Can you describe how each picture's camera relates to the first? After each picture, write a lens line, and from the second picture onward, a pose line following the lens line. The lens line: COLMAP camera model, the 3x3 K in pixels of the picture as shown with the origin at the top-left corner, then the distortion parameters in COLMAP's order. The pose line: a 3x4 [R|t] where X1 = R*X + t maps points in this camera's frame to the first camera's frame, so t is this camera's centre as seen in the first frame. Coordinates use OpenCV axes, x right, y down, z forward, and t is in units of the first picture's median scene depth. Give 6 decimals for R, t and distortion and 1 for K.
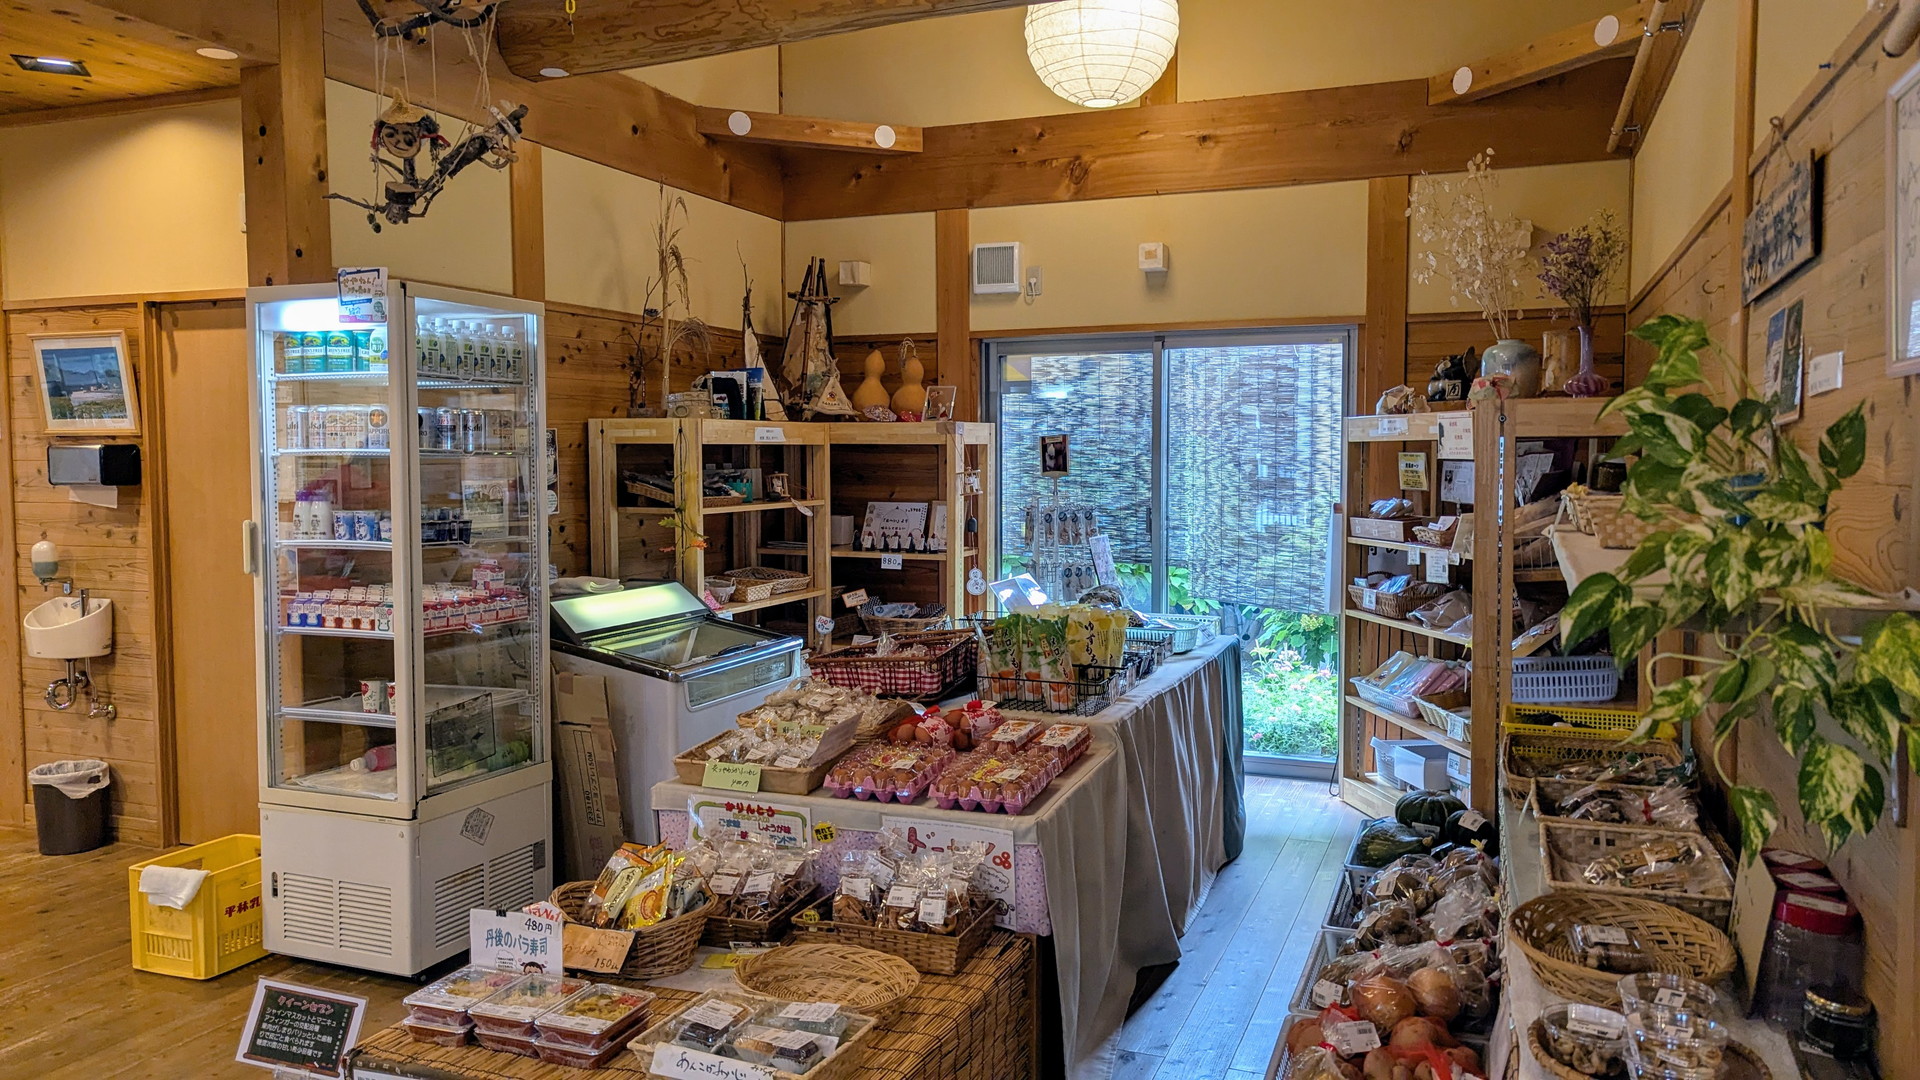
lens RADIAL K [[1374.5, 0, 981.2], [0, 1374.5, 534.5], [0, 0, 1]] dist [0.050803, -0.047983]
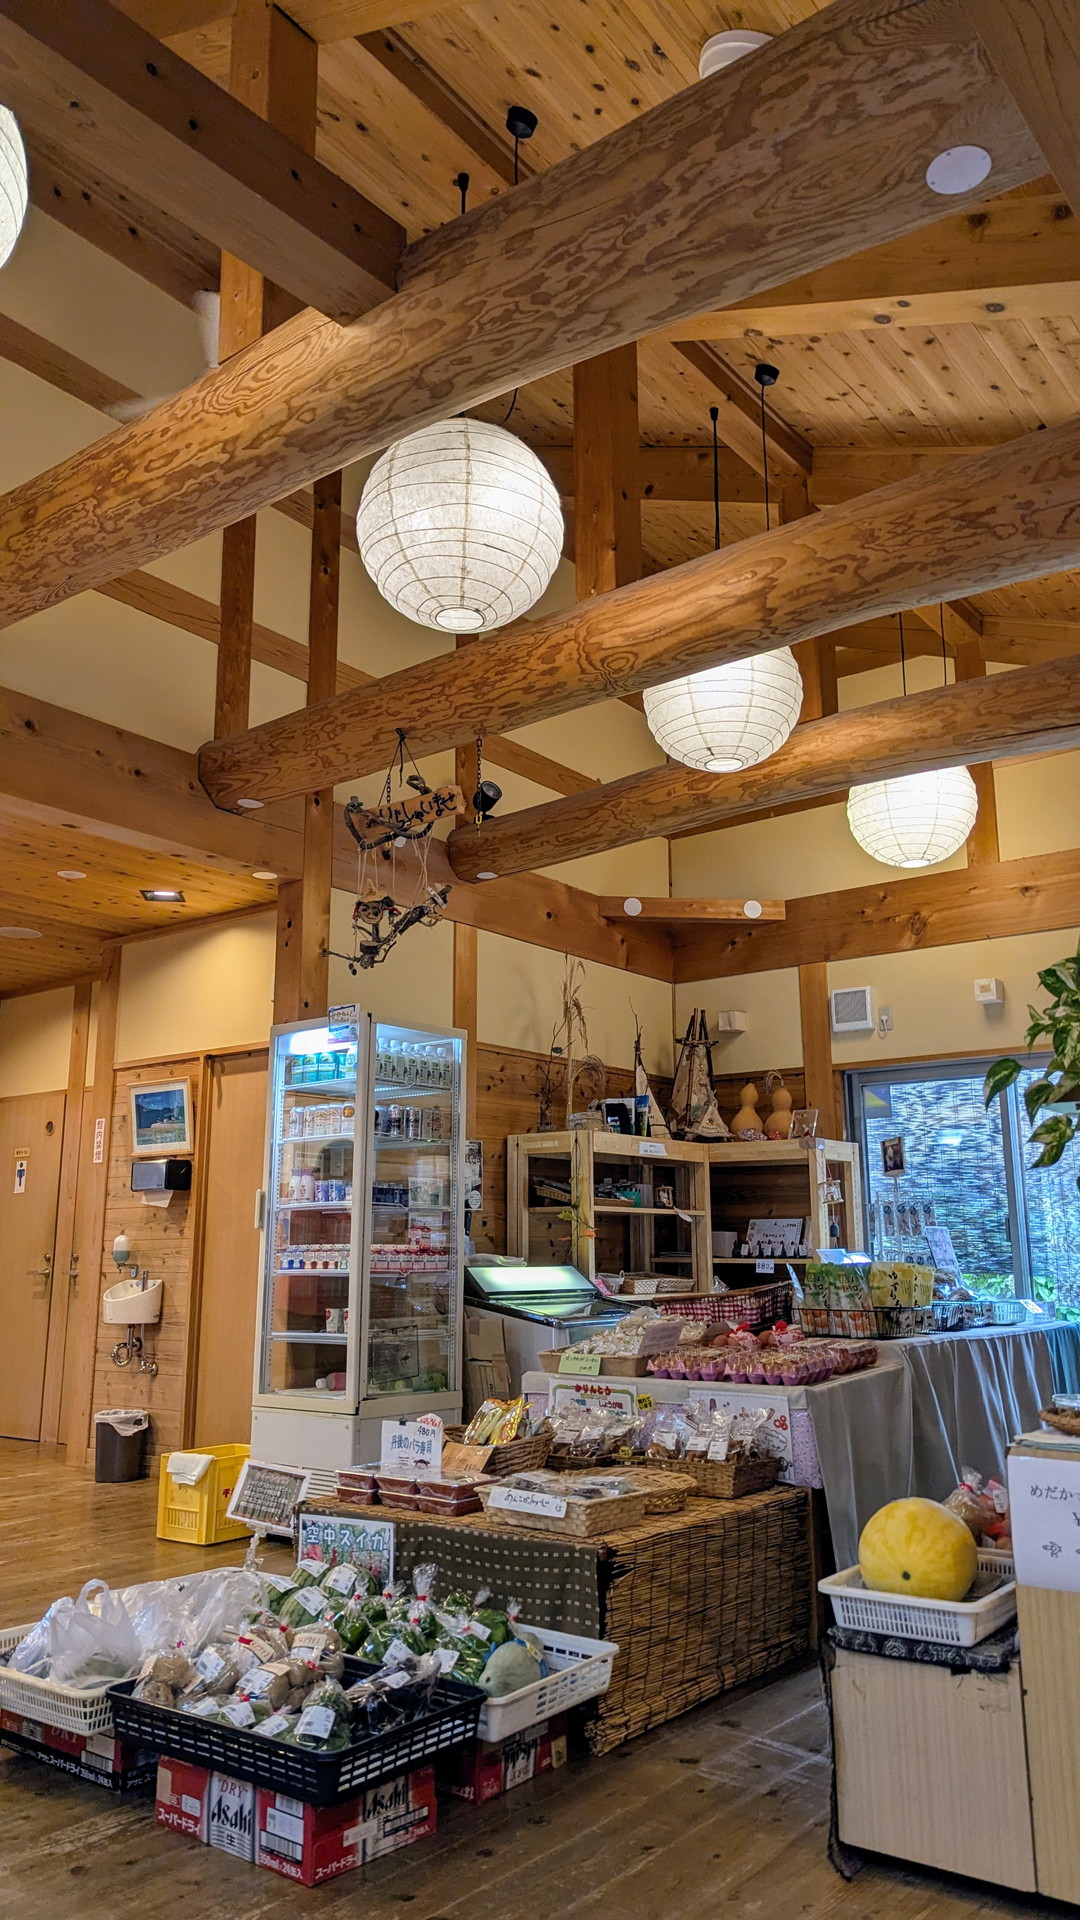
lens RADIAL K [[1374.5, 0, 535.9], [0, 1374.5, 953.1], [0, 0, 1]] dist [0.050803, -0.047983]
pose [[0.957474, -0.062706, -0.281623, 0.109541], [-0.017068, 0.962077, -0.272243, 0.103252], [0.288015, 0.265473, 0.920093, -0.198195]]
